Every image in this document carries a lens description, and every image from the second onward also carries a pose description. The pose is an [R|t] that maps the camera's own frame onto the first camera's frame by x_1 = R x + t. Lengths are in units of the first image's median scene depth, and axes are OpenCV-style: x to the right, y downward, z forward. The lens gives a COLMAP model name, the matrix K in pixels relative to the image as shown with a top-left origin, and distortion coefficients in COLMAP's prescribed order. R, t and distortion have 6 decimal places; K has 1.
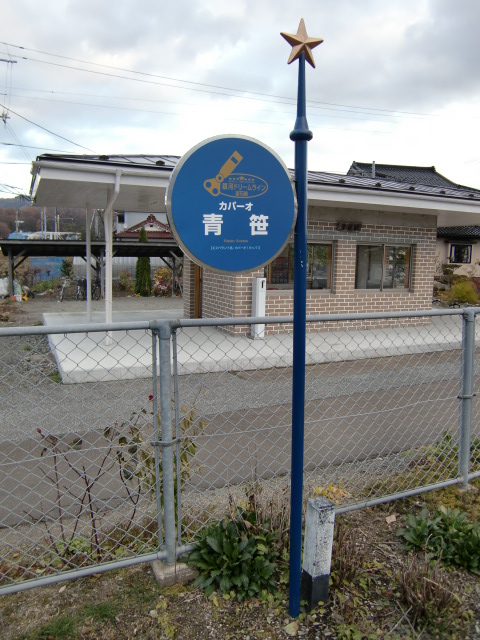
lens RADIAL K [[513.9, 0, 240.0], [0, 513.9, 320.0], [0, 0, 1]] dist [-0.047714, 0.003137]
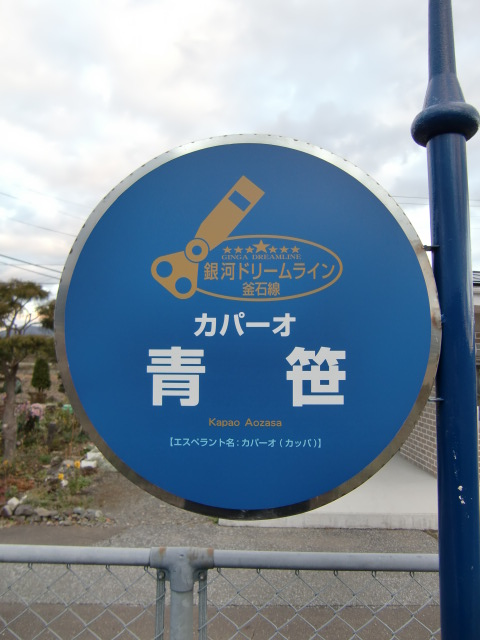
lens RADIAL K [[513.9, 0, 240.0], [0, 513.9, 320.0], [0, 0, 1]] dist [-0.047714, 0.003137]
pose [[0.916456, -0.022799, -0.399485, 0.130201], [-0.062552, 0.977937, -0.199313, -0.153502], [0.395215, 0.207651, 0.894811, 0.677225]]
